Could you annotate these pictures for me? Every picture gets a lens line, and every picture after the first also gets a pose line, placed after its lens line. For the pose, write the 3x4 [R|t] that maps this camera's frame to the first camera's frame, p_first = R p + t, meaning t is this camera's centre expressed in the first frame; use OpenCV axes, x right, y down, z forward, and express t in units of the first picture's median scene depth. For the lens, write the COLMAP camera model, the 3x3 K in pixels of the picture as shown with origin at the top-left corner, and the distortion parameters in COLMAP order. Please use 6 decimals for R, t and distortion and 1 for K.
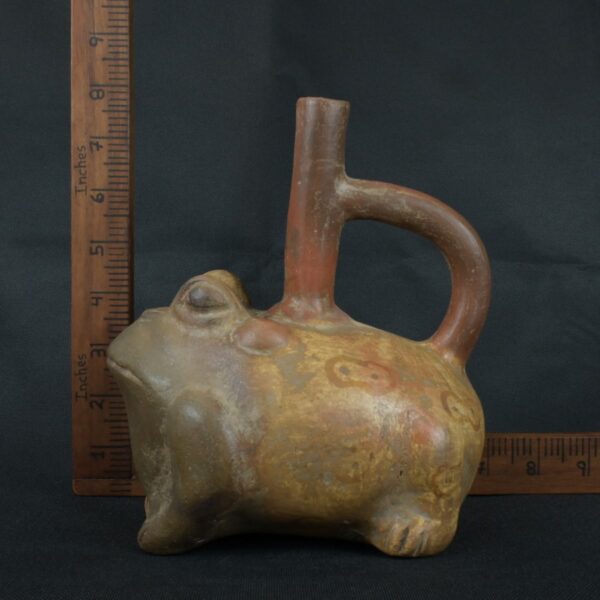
lens RADIAL K [[816.4, 0, 299.9], [0, 816.4, 299.9], [0, 0, 1]] dist [0.001064, 0.000000]
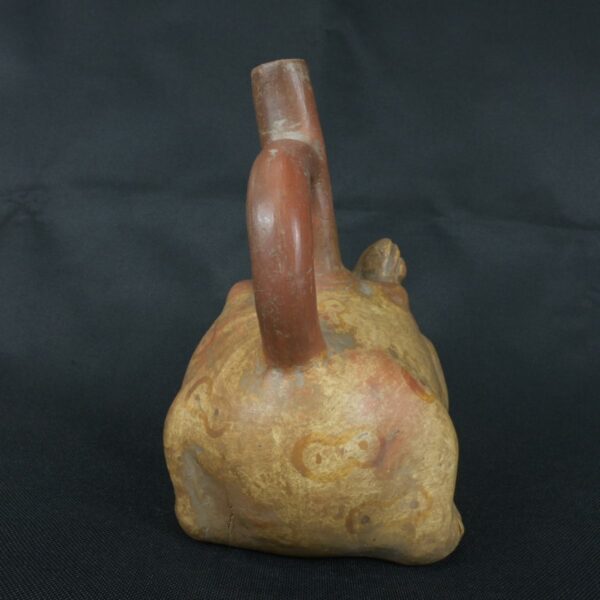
lens RADIAL K [[612.2, 0, 299.7], [0, 612.2, 297.6], [0, 0, 1]] dist [-0.001380, 0.000000]
pose [[-0.167879, 0.095493, -0.981172, 0.850320], [-0.026174, 0.994515, 0.101270, -0.047531], [0.985460, 0.042682, -0.164458, 1.264505]]
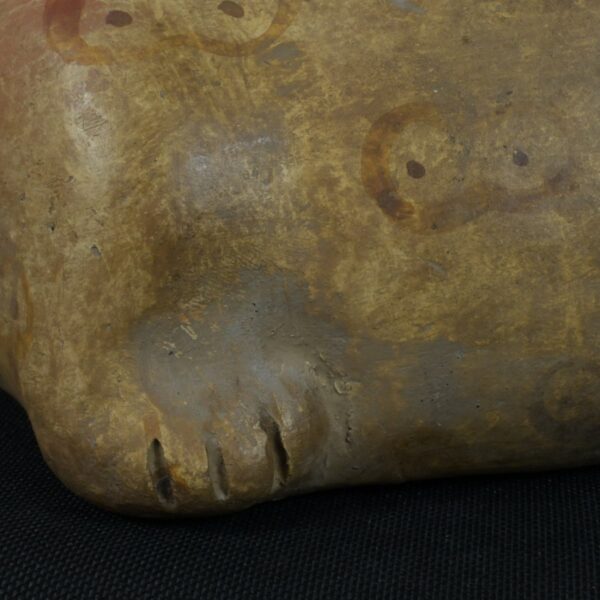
lens RADIAL K [[1920.4, 0, 300.6], [0, 1920.4, 297.8], [0, 0, 1]] dist [0.040077, 0.000000]
pose [[-0.992554, 0.020540, -0.120059, 0.171277], [-0.007047, 0.974345, 0.224947, 0.049010], [0.121600, 0.224118, -0.966946, 2.108135]]
